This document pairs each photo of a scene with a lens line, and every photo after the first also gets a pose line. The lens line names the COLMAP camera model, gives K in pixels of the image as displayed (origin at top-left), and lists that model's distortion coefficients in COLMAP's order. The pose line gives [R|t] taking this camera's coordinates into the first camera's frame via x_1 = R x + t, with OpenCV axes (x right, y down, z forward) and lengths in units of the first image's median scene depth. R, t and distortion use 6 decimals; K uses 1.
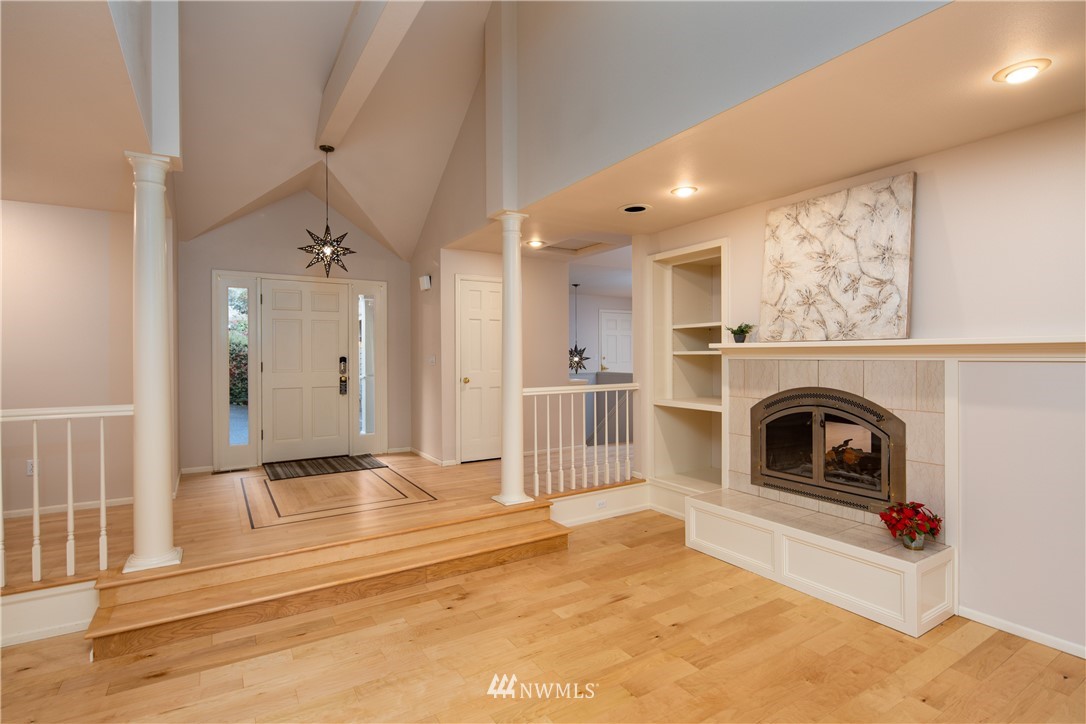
lens RADIAL K [[531.0, 0, 539.2], [0, 531.0, 357.0], [0, 0, 1]] dist [-0.001758, -0.000538]
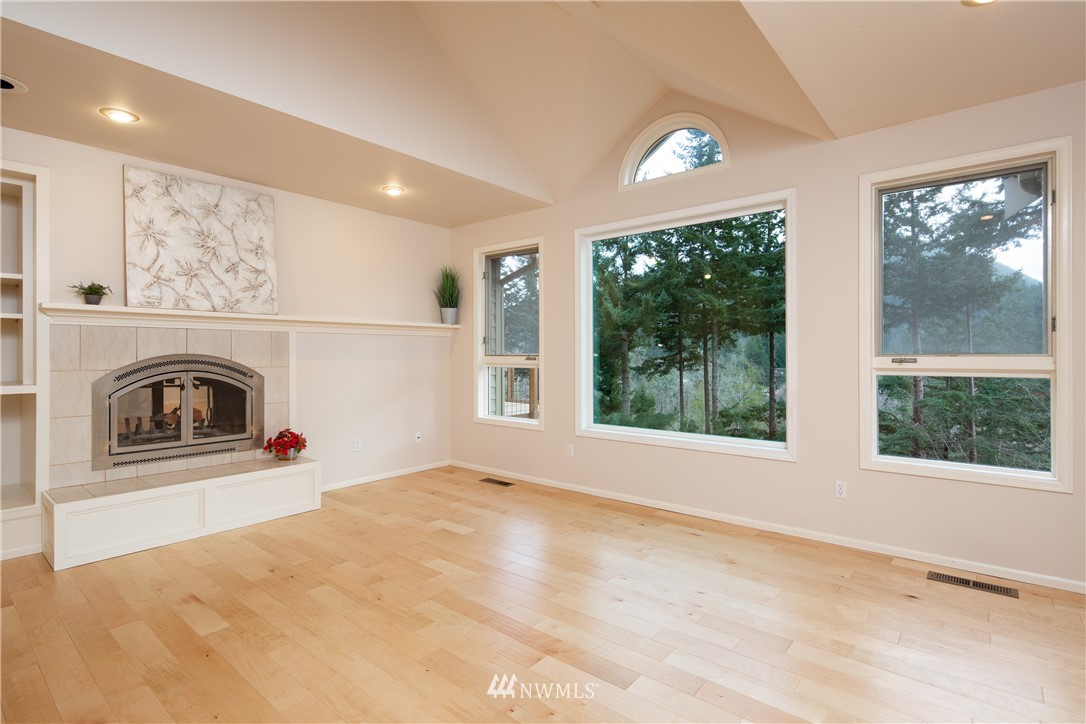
lens RADIAL K [[539.4, 0, 554.7], [0, 539.4, 349.9], [0, 0, 1]] dist [-0.000464, -0.000298]
pose [[-0.338628, 0.007717, 0.940889, -0.795104], [0.002166, 0.999970, -0.007422, 0.061638], [-0.940918, -0.000476, -0.338635, 0.699366]]
